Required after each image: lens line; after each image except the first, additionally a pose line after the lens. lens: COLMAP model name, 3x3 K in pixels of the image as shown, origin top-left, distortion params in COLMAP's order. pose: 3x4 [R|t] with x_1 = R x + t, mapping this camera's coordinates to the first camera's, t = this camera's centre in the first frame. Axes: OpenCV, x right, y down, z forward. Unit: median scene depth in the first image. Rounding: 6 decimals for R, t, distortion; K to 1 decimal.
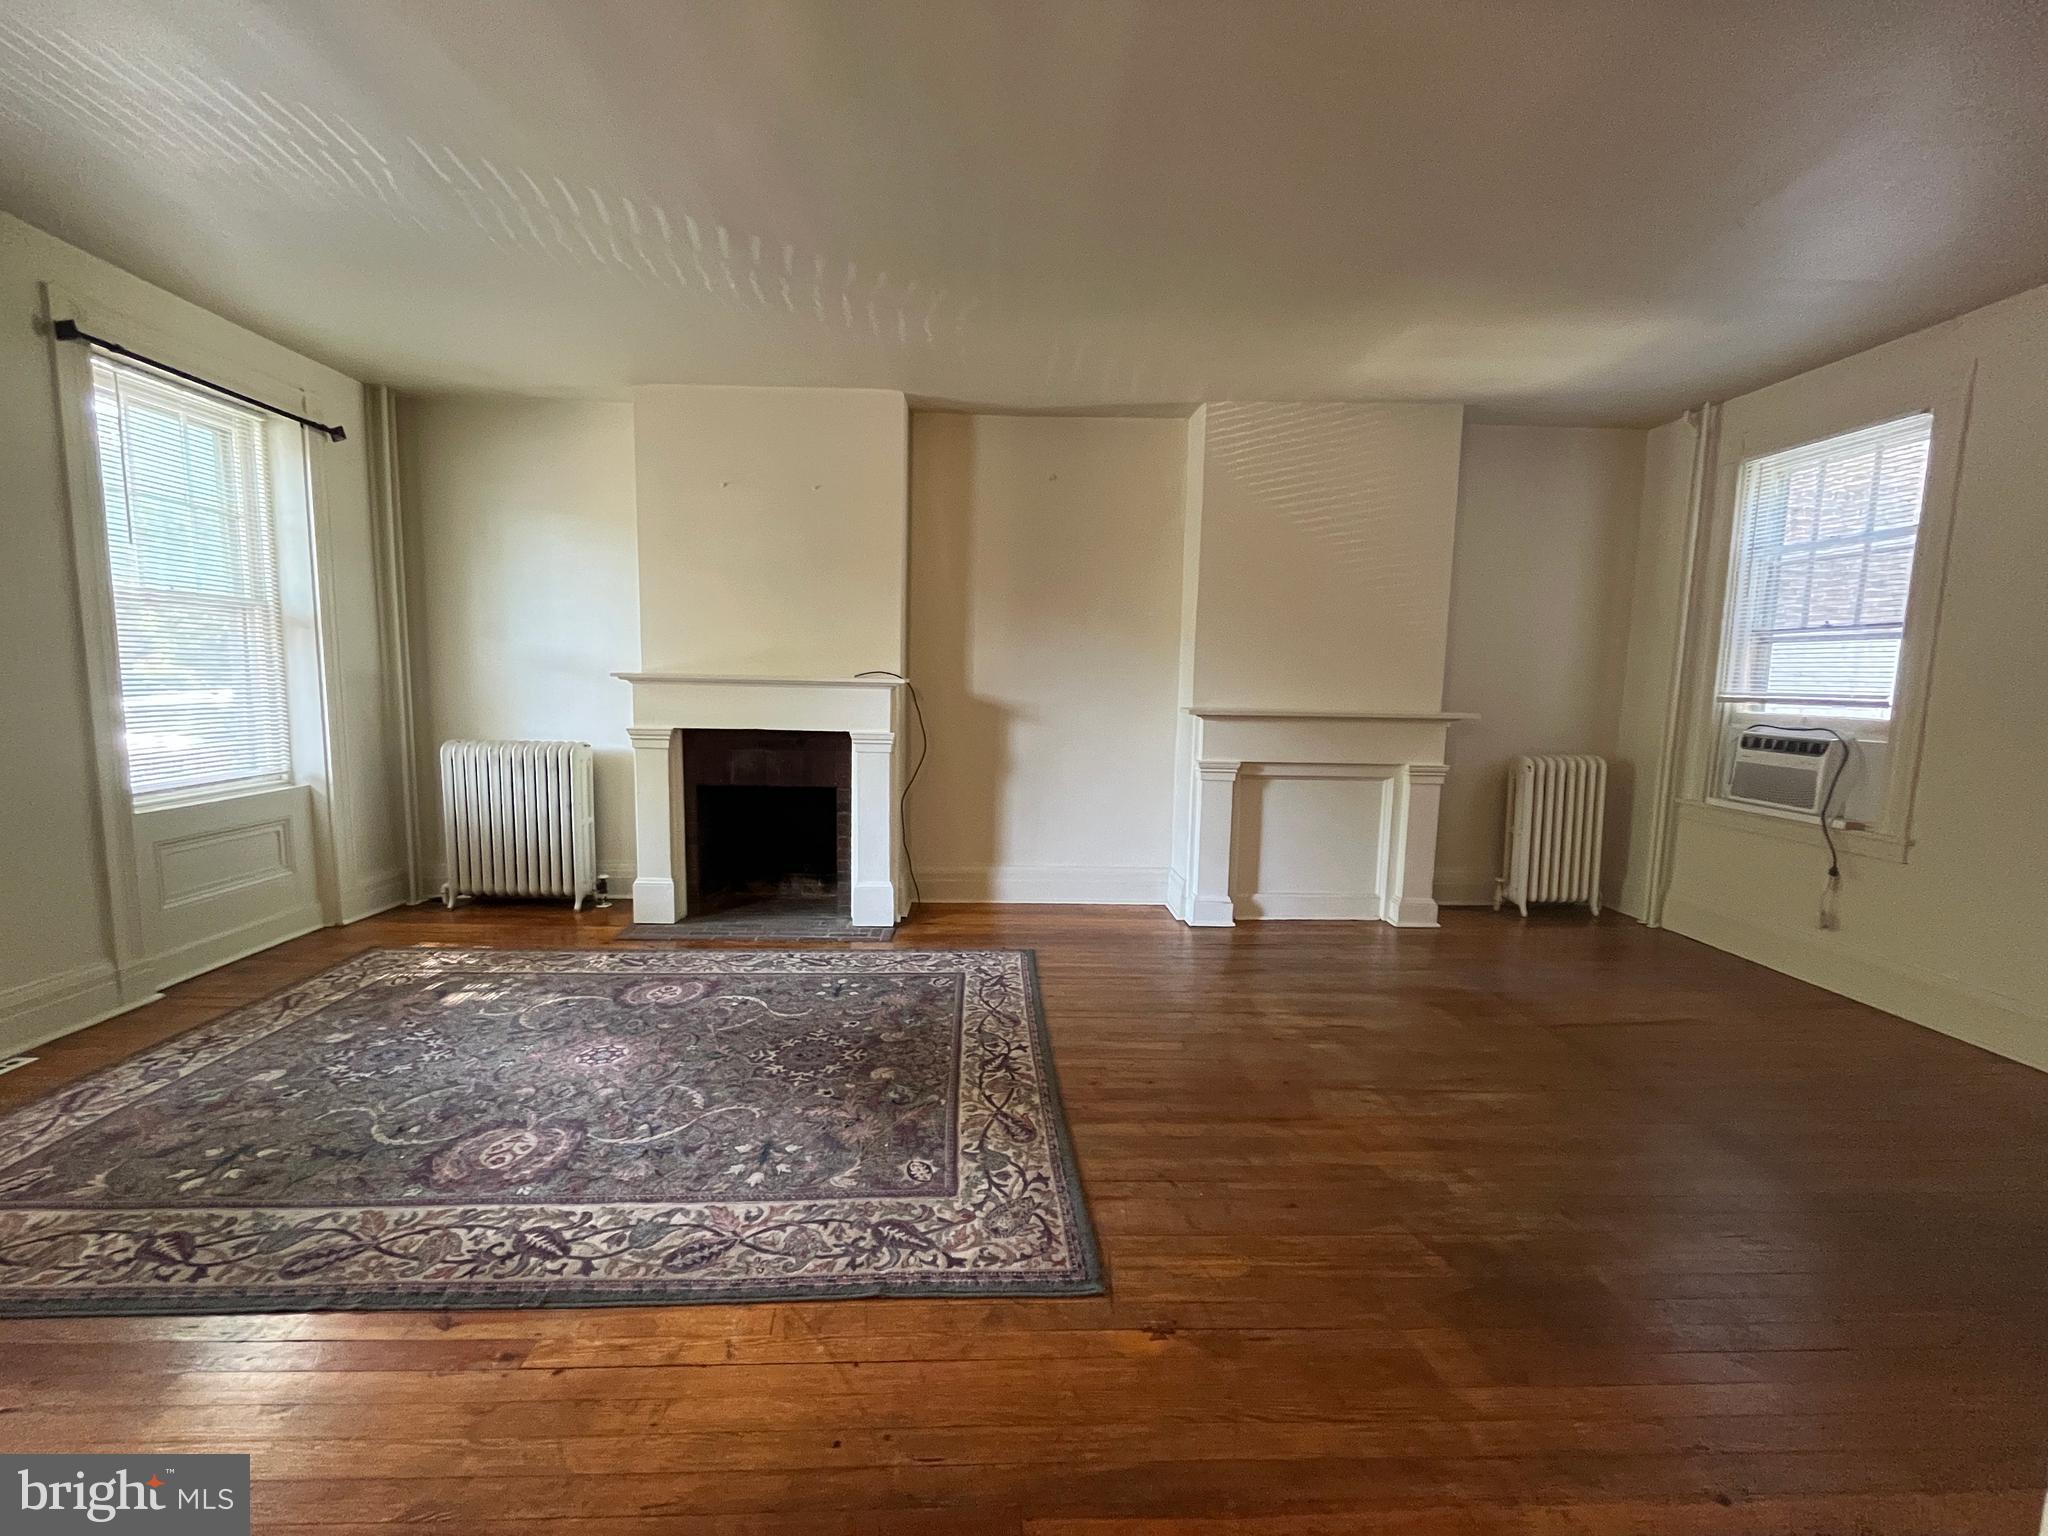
lens RADIAL K [[826.5, 0, 1017.6], [0, 826.5, 761.9], [0, 0, 1]] dist [-0.002148, -0.000020]
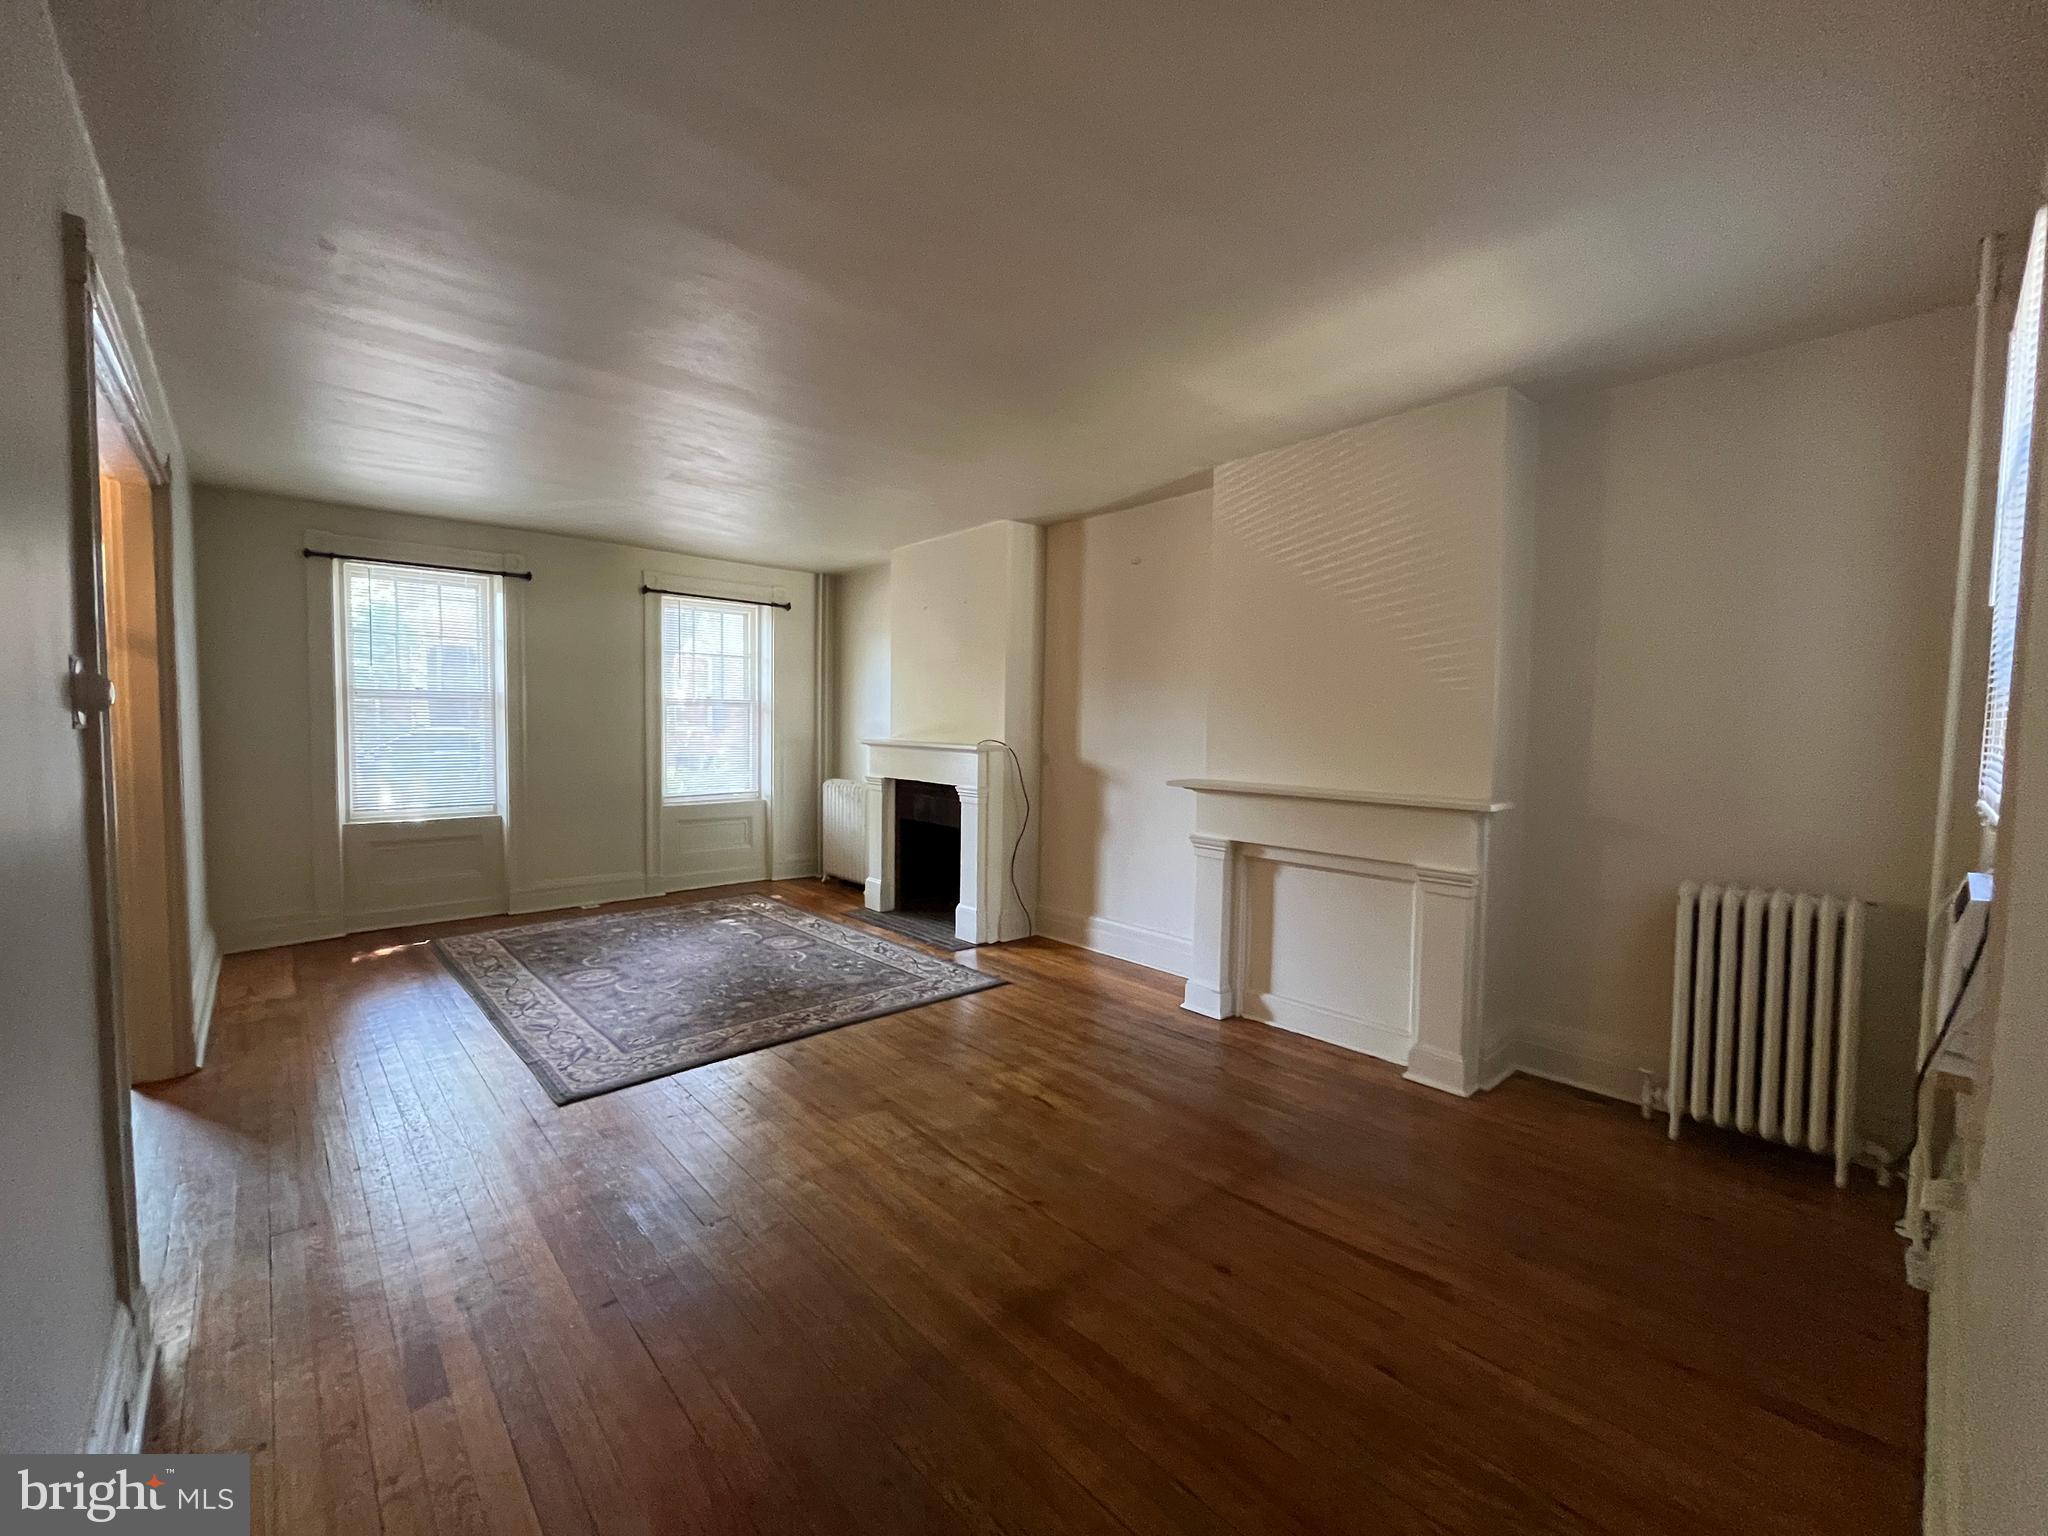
lens RADIAL K [[826.5, 0, 1025.8], [0, 826.5, 762.2], [0, 0, 1]] dist [-0.002148, -0.000020]
pose [[0.651975, 0.028518, -0.757704, 0.966965], [-0.080400, 0.996259, -0.031684, -0.046914], [0.753966, 0.081577, 0.651829, 0.260349]]
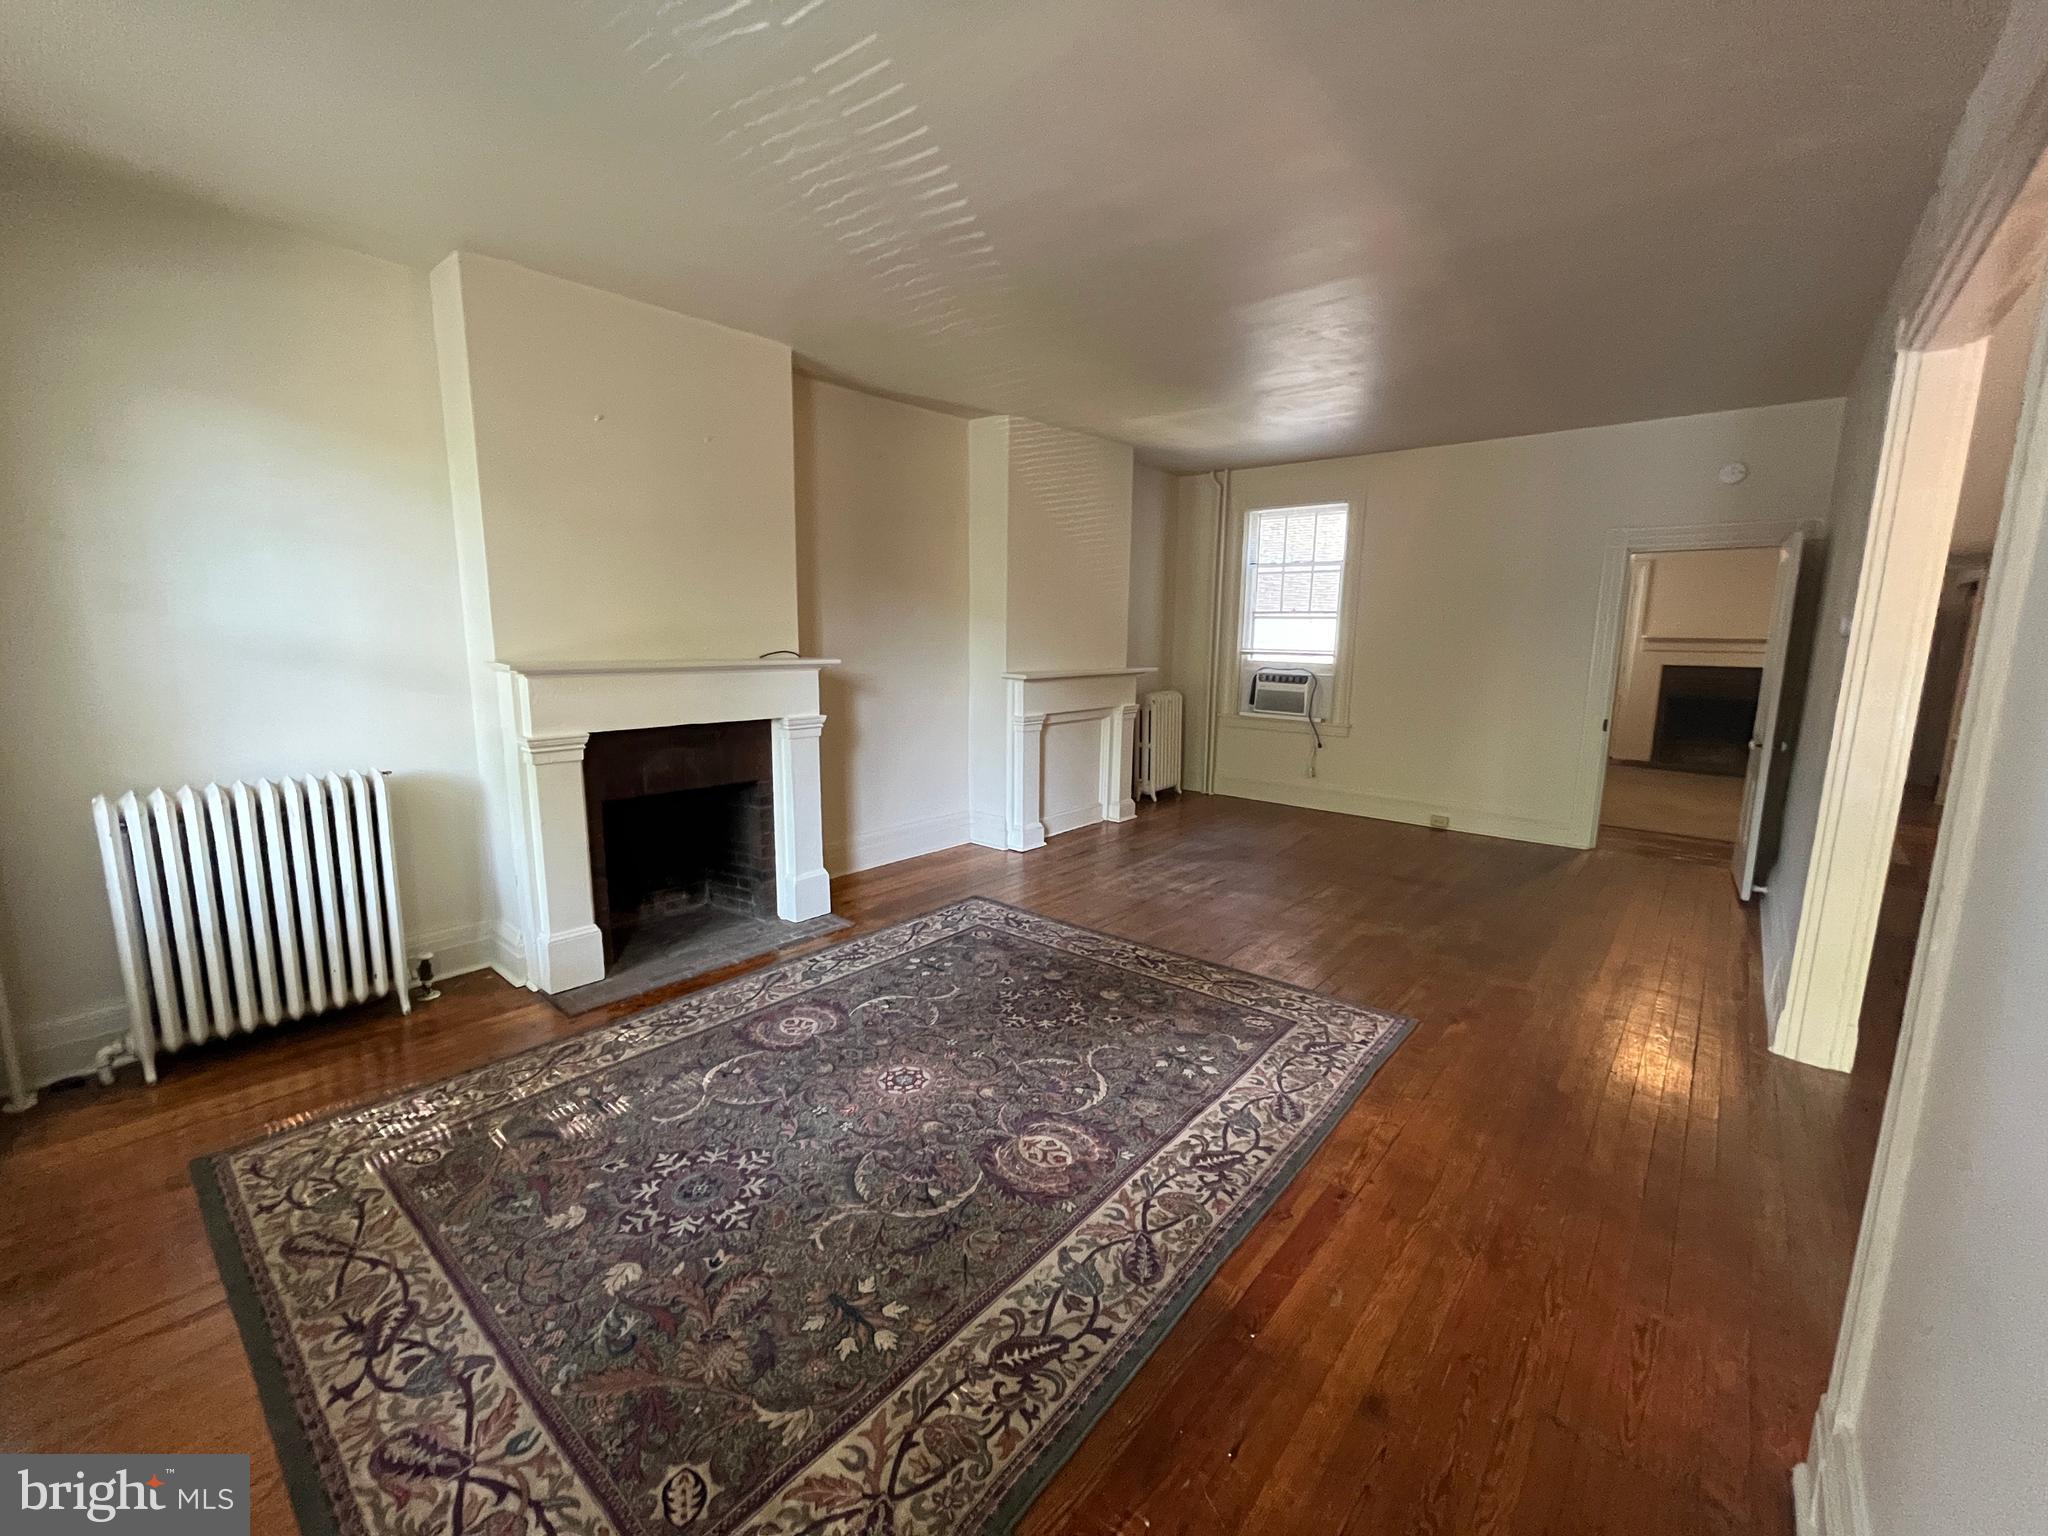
lens RADIAL K [[826.5, 0, 1013.1], [0, 826.5, 764.4], [0, 0, 1]] dist [-0.002148, -0.000020]
pose [[0.686565, -0.127768, 0.715754, -0.791277], [0.078148, 0.991703, 0.102067, -0.067216], [-0.722856, -0.014141, 0.690854, 0.198419]]
